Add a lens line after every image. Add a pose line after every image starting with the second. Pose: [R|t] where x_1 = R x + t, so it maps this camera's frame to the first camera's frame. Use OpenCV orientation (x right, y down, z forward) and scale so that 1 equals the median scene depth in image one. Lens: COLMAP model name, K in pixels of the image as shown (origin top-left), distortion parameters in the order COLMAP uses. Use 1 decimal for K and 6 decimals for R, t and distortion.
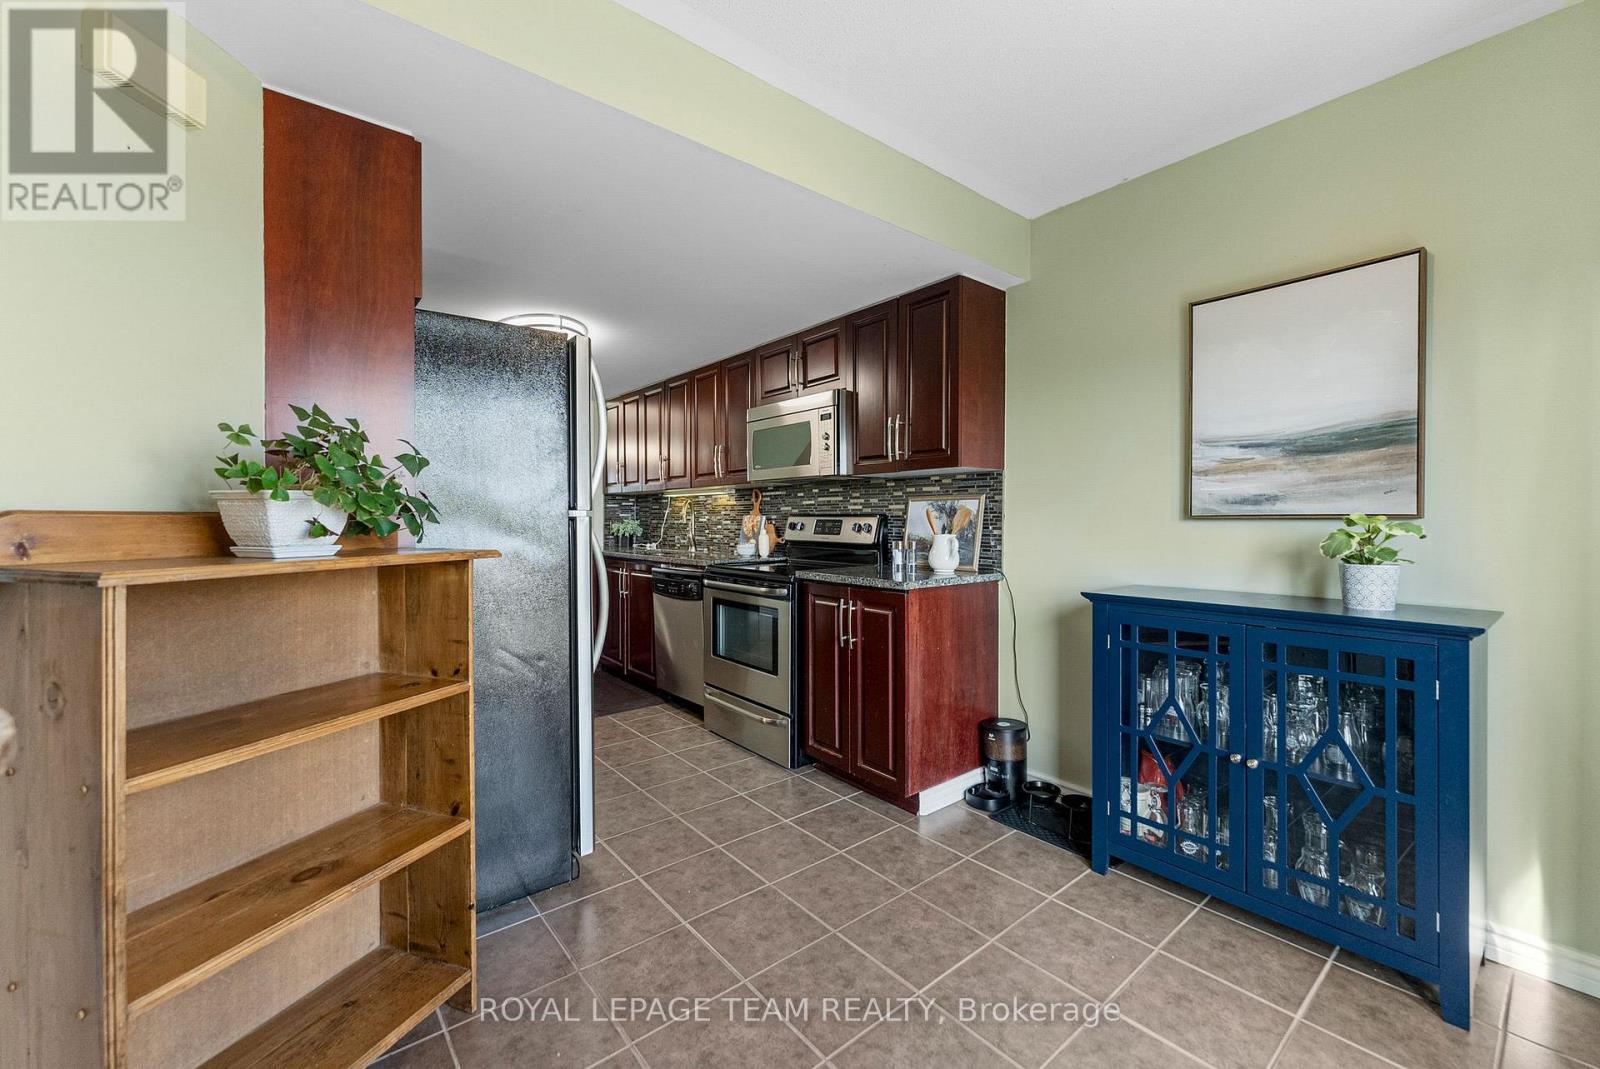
lens RADIAL K [[638.6, 0, 800.0], [0, 638.6, 534.5], [0, 0, 1]] dist [0.000055, 0.000003]
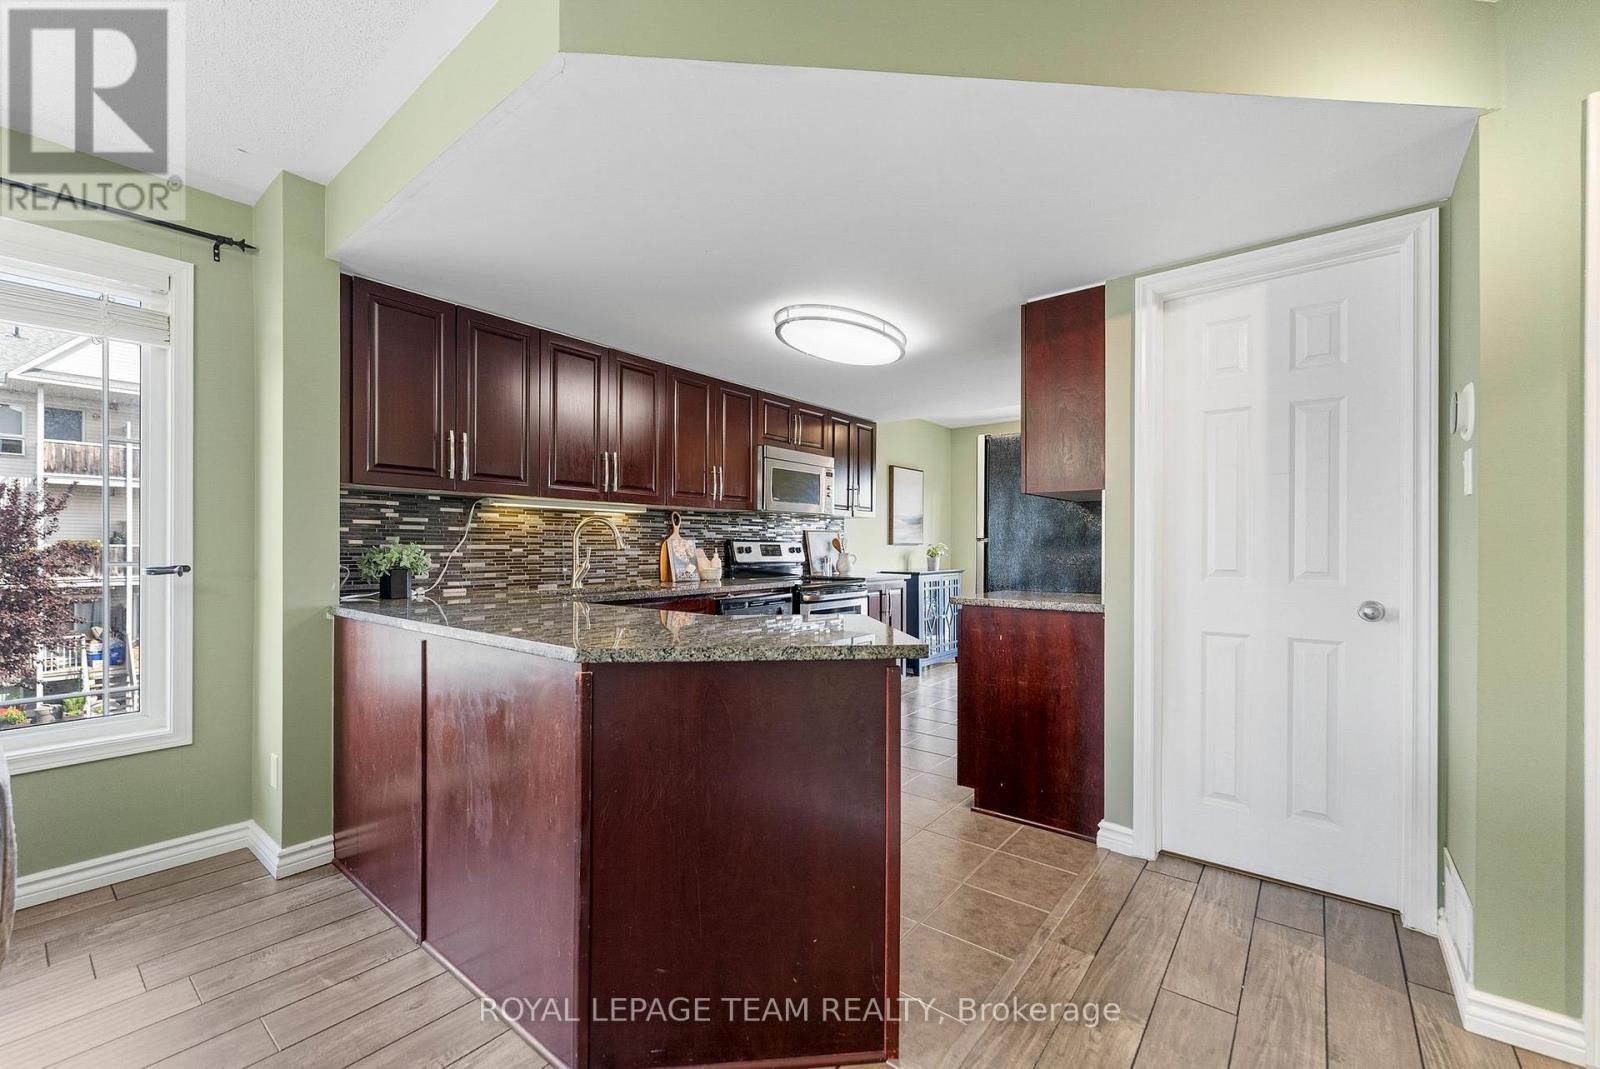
lens RADIAL K [[653.1, 0, 795.2], [0, 653.1, 542.8], [0, 0, 1]] dist [0.000065, -0.000024]
pose [[-0.205341, 0.003408, 0.978684, -1.253310], [0.021482, 0.999769, 0.001025, -0.026713], [-0.978455, 0.021234, -0.205367, 1.228113]]
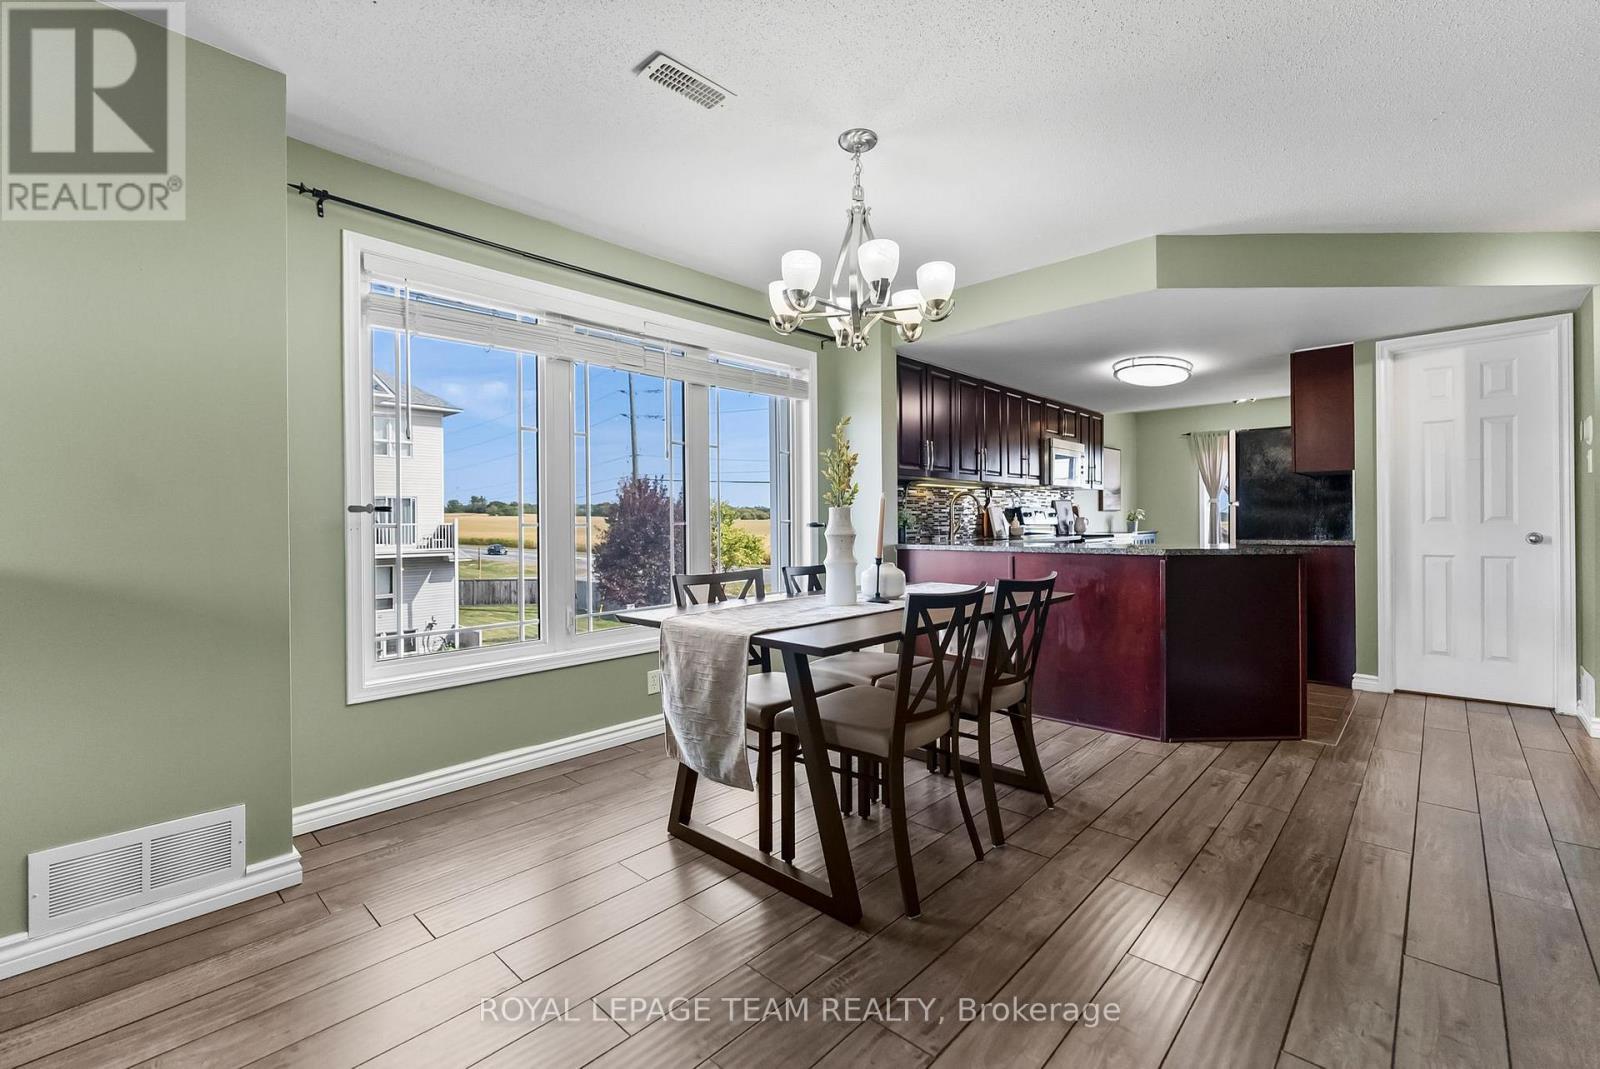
lens RADIAL K [[696.9, 0, 807.7], [0, 696.9, 517.8], [0, 0, 1]] dist [0.008555, 0.000114]
pose [[-0.144397, 0.004840, 0.989508, -1.716090], [0.035273, 0.999378, 0.000259, -0.026242], [-0.988891, 0.034941, -0.144478, 1.893201]]
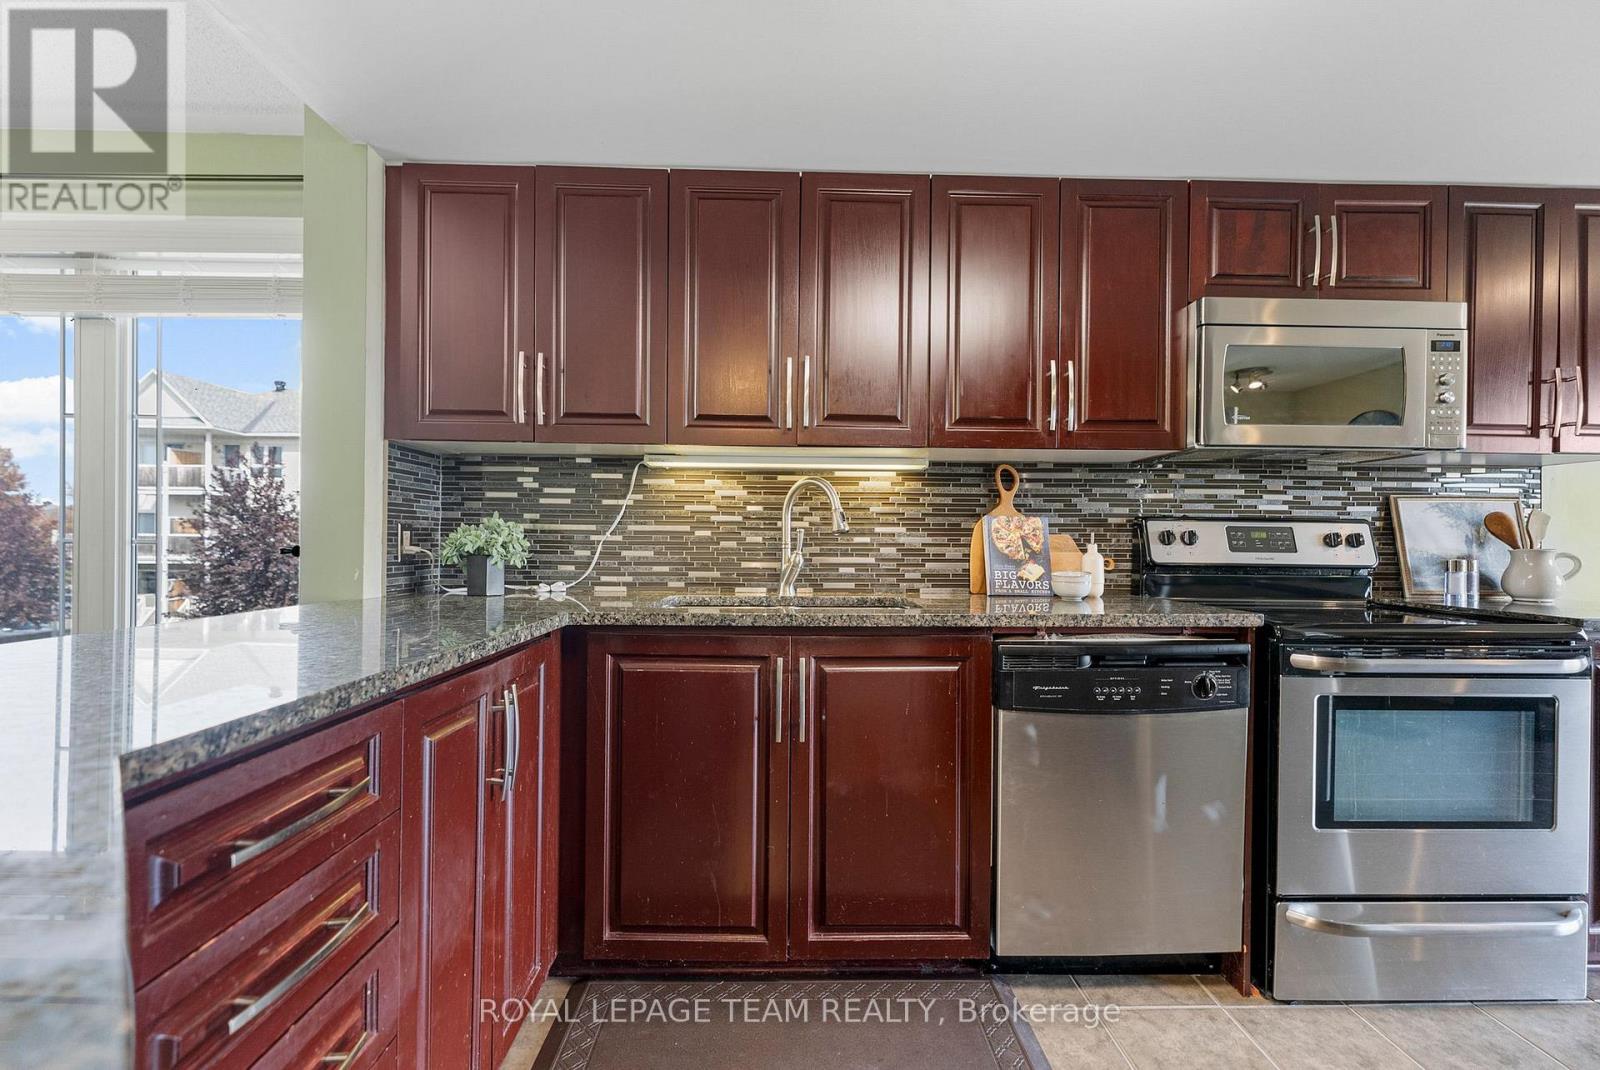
lens RADIAL K [[653.1, 0, 795.2], [0, 653.1, 543.3], [0, 0, 1]] dist [0.000065, -0.000024]
pose [[0.614585, -0.000482, 0.788850, -0.693635], [0.012133, 0.999887, -0.008841, -0.007583], [-0.788757, 0.015005, 0.614522, 0.975125]]
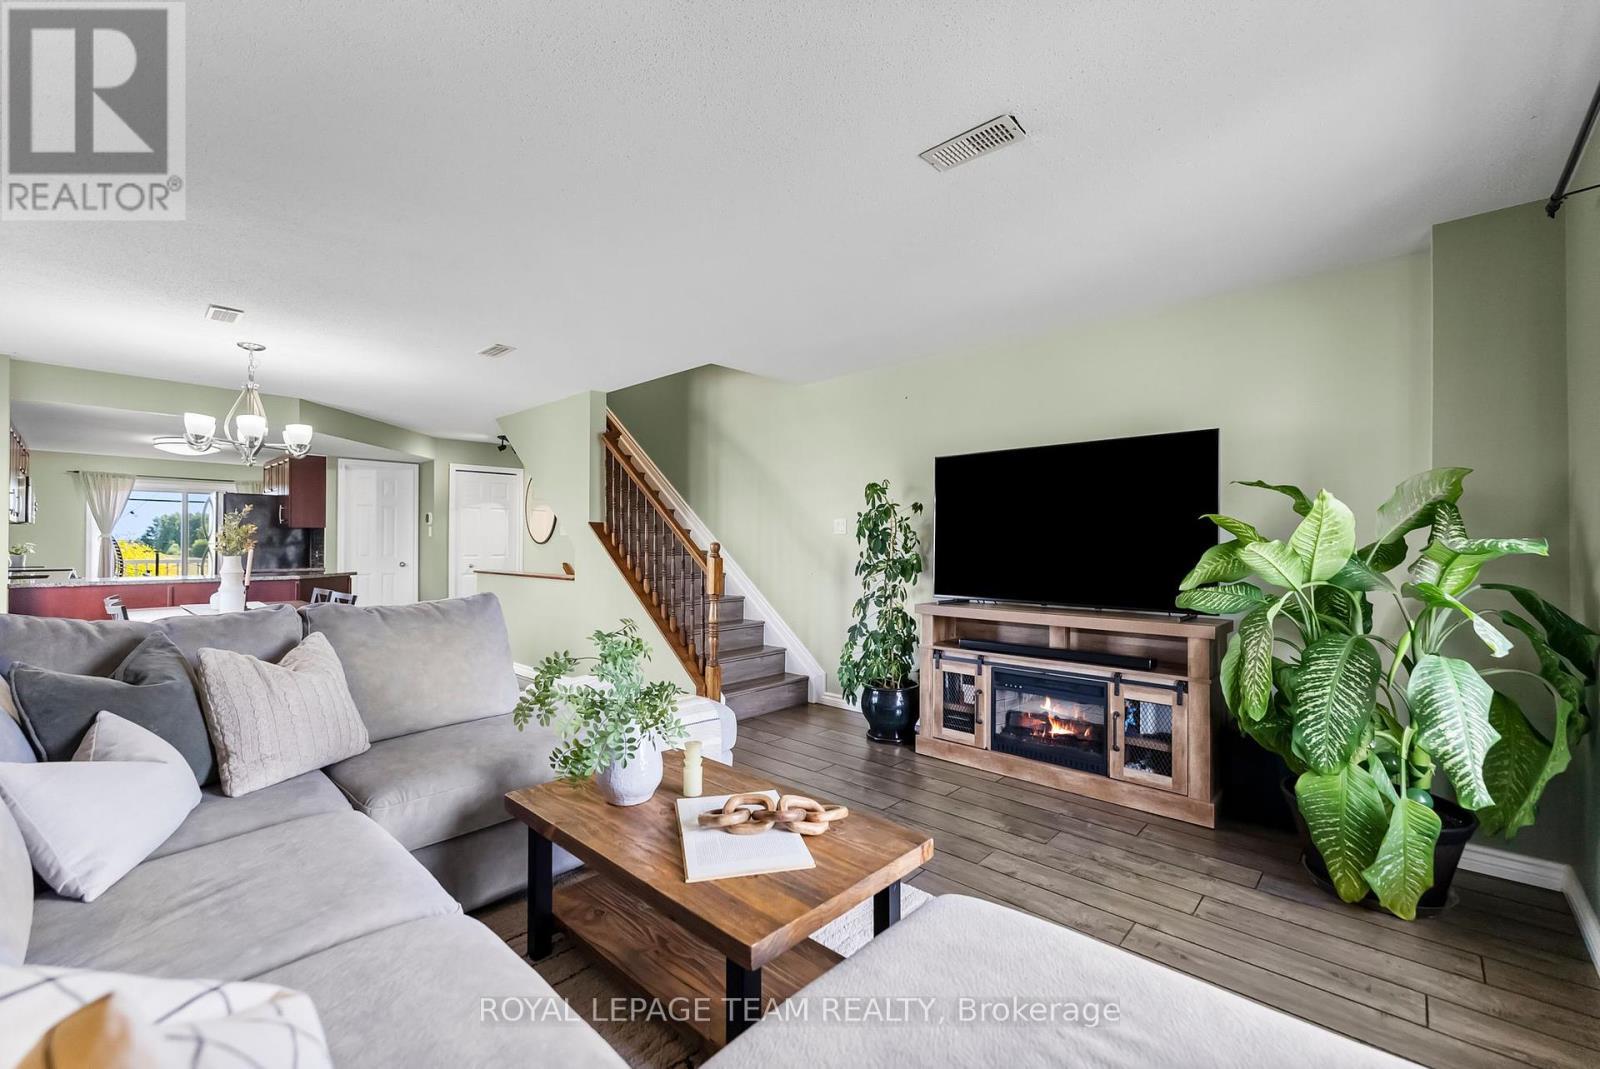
lens RADIAL K [[683.7, 0, 810.7], [0, 683.7, 535.3], [0, 0, 1]] dist [0.001880, 0.000216]
pose [[-0.991570, -0.003122, -0.129535, -1.857908], [-0.004757, 0.999913, 0.012316, -0.086803], [0.129485, 0.012828, -0.991498, 3.080917]]
